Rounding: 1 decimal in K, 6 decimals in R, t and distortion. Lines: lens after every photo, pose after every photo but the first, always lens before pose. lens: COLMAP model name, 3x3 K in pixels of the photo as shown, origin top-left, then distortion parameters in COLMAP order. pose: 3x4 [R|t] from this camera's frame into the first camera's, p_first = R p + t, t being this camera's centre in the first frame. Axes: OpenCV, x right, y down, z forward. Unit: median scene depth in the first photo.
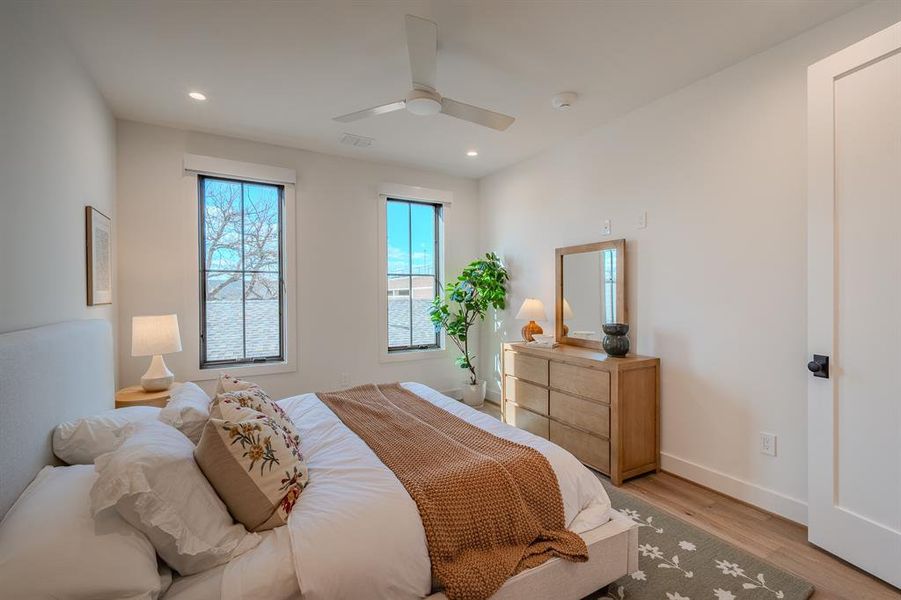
lens RADIAL K [[392.2, 0, 451.1], [0, 392.2, 297.9], [0, 0, 1]] dist [0.002001, -0.001703]
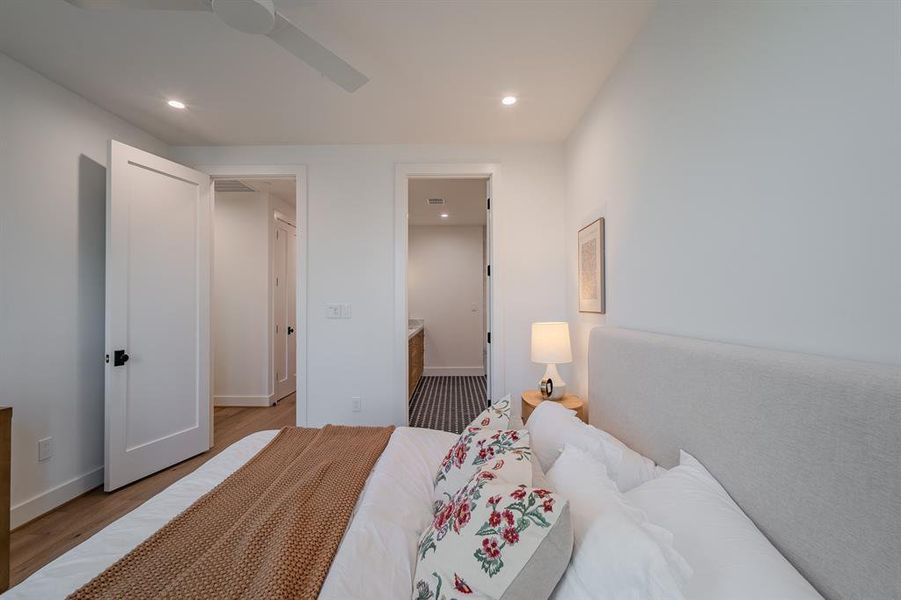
lens RADIAL K [[392.2, 0, 450.5], [0, 392.2, 300.5], [0, 0, 1]] dist [0.002001, -0.001703]
pose [[-0.868606, 0.008941, 0.495423, -0.757027], [0.009575, 0.999953, -0.001258, -0.017608], [-0.495411, 0.003651, -0.868651, 1.555833]]
